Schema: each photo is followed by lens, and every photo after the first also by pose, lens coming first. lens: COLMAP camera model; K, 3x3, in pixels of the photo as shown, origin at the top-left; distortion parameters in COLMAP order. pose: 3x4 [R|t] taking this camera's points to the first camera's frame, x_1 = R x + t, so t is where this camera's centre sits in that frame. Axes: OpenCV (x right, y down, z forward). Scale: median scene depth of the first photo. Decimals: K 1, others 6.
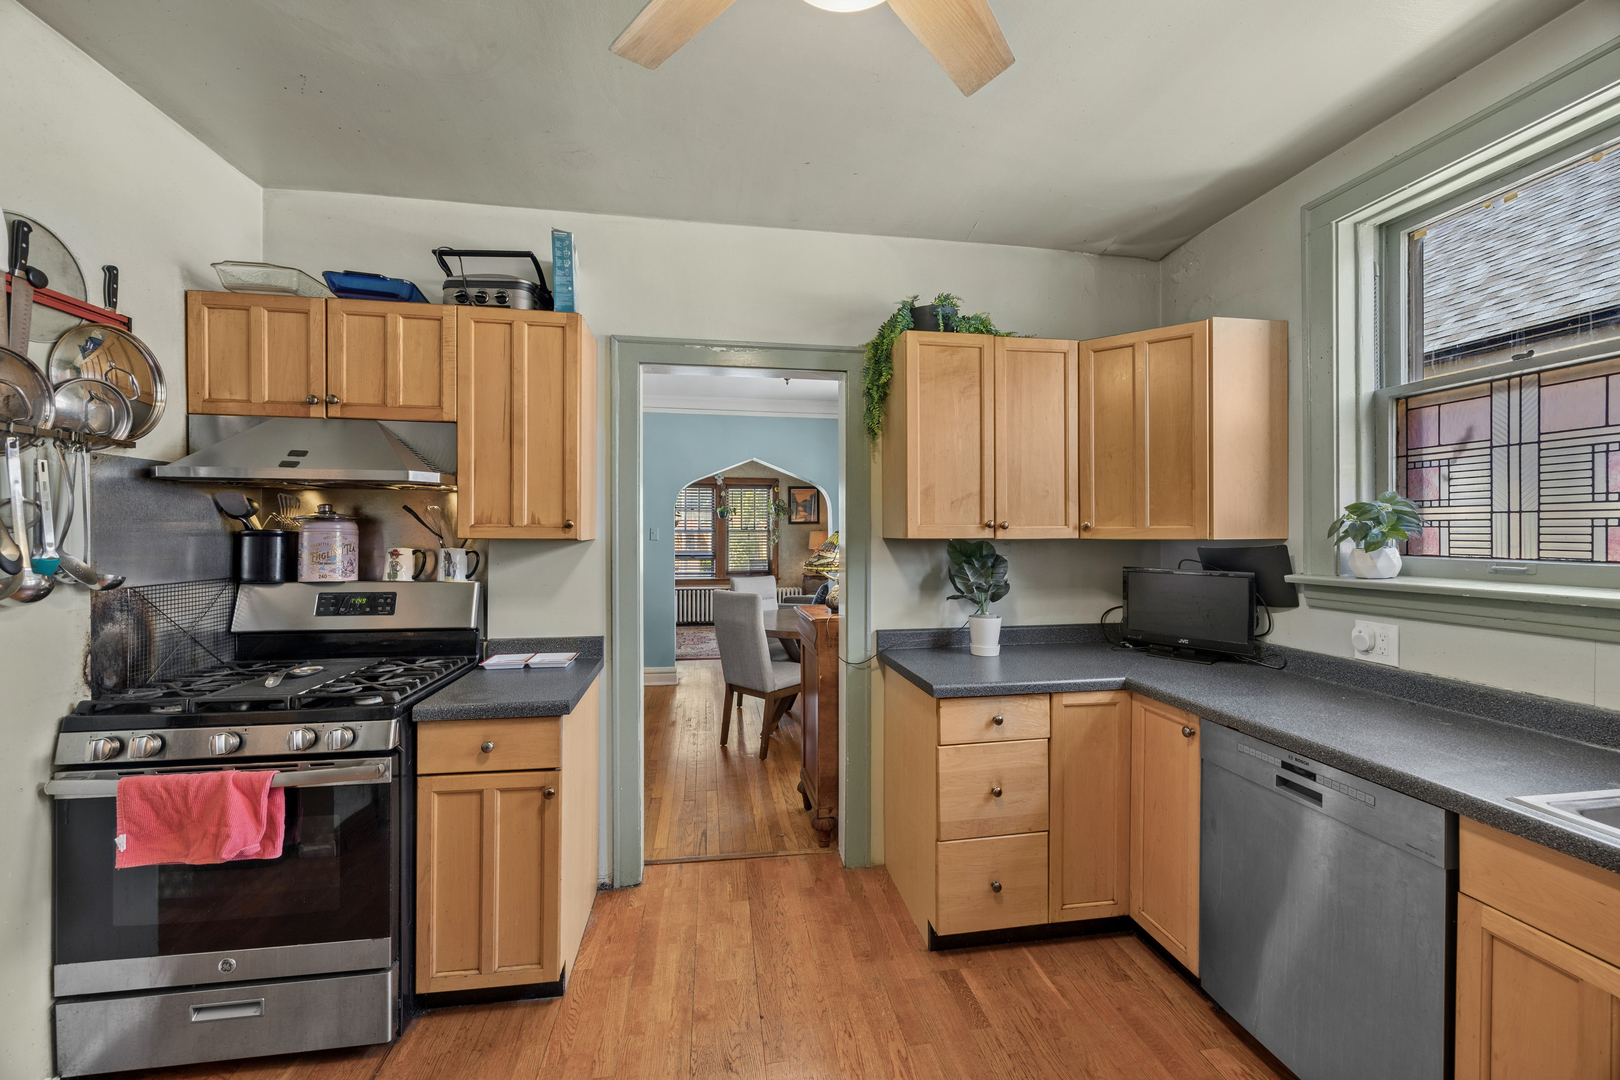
lens RADIAL K [[665.2, 0, 801.8], [0, 665.2, 529.6], [0, 0, 1]] dist [0.000087, -0.000012]
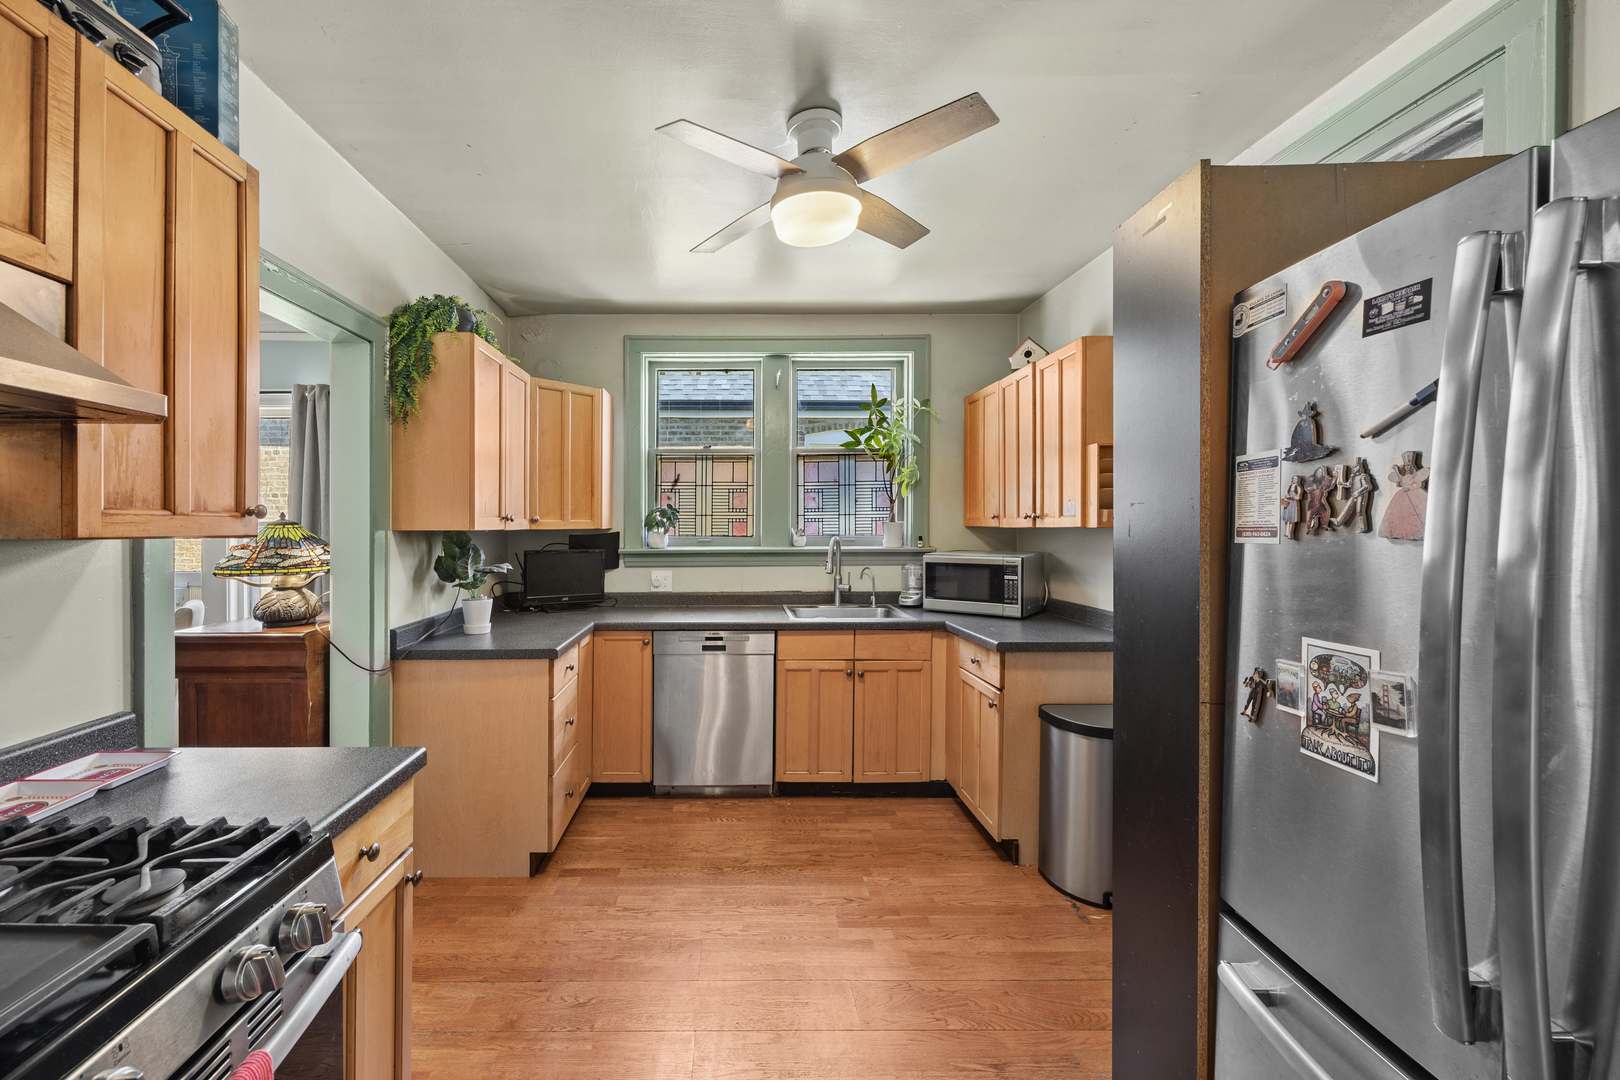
lens RADIAL K [[665.2, 0, 801.8], [0, 665.2, 529.6], [0, 0, 1]] dist [0.000087, -0.000012]
pose [[0.037398, -0.008314, 0.999266, -0.948952], [-0.003693, 0.999957, 0.008458, 0.002016], [-0.999294, -0.004007, 0.037365, 0.468932]]
